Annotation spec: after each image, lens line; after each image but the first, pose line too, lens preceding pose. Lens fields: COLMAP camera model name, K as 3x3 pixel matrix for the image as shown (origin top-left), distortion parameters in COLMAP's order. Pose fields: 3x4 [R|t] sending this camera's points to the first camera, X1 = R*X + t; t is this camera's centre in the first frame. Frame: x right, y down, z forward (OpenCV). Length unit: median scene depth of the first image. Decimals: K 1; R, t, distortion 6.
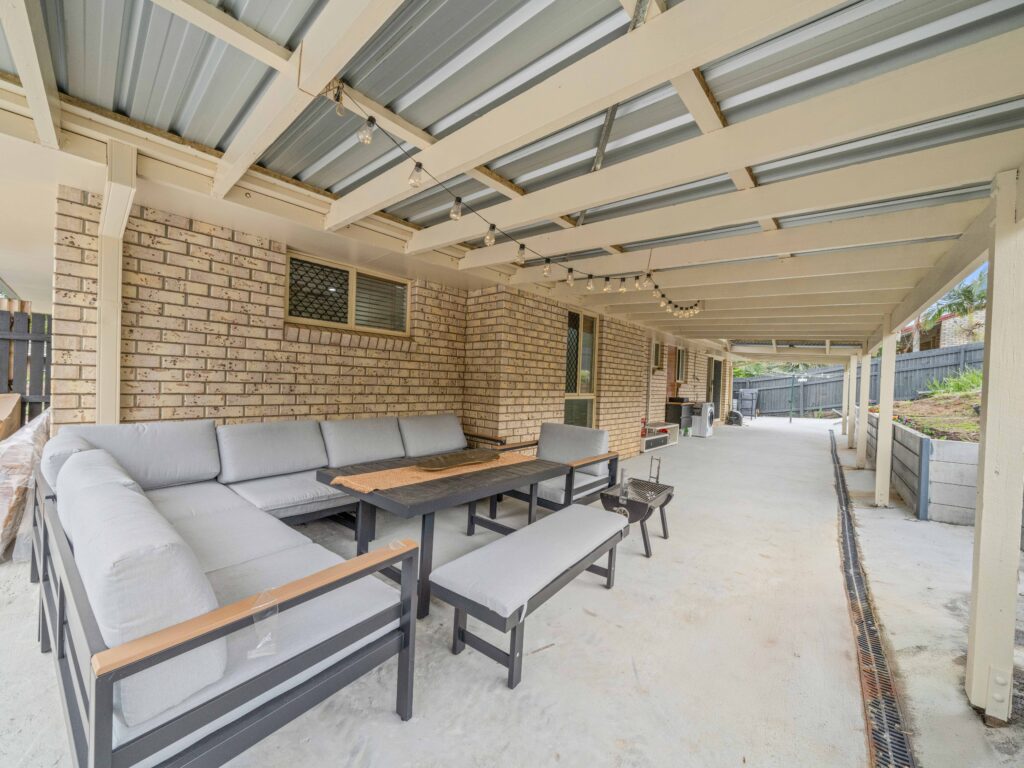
lens RADIAL K [[394.8, 0, 512.0], [0, 394.8, 384.0], [0, 0, 1]] dist [0.000473, -0.000021]
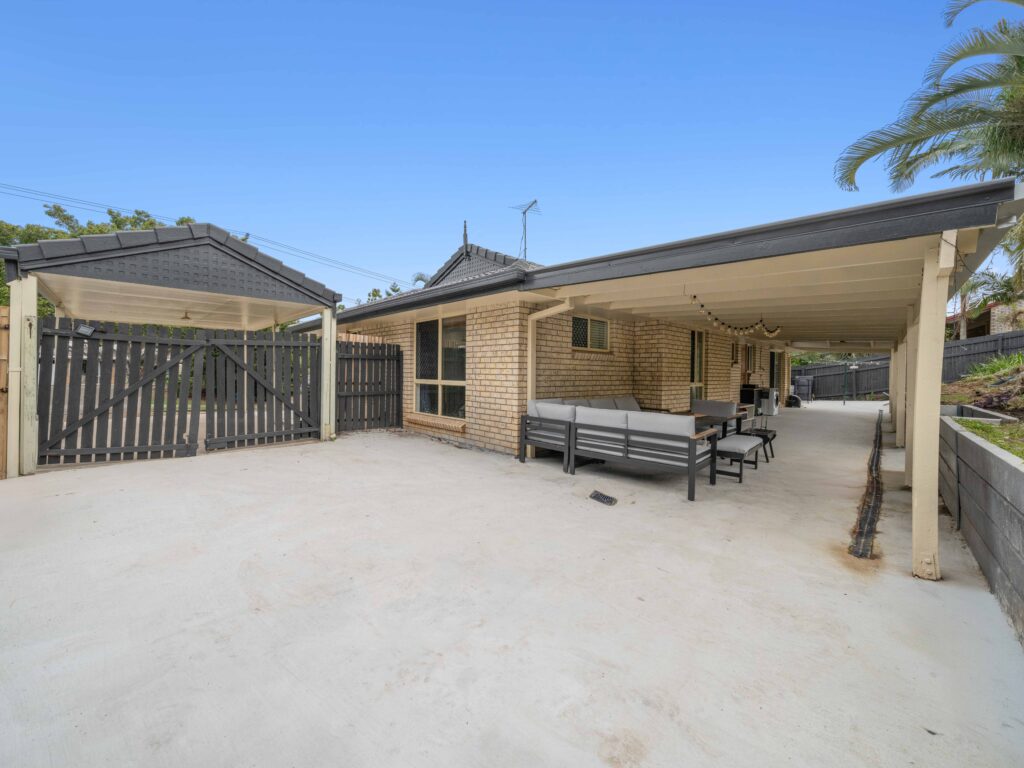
lens RADIAL K [[401.4, 0, 521.7], [0, 401.4, 370.3], [0, 0, 1]] dist [0.000085, 0.000121]
pose [[0.997695, -0.021843, -0.064243, -0.377575], [0.021092, 0.999701, -0.012341, -0.018217], [0.064493, 0.010958, 0.997858, -0.559590]]
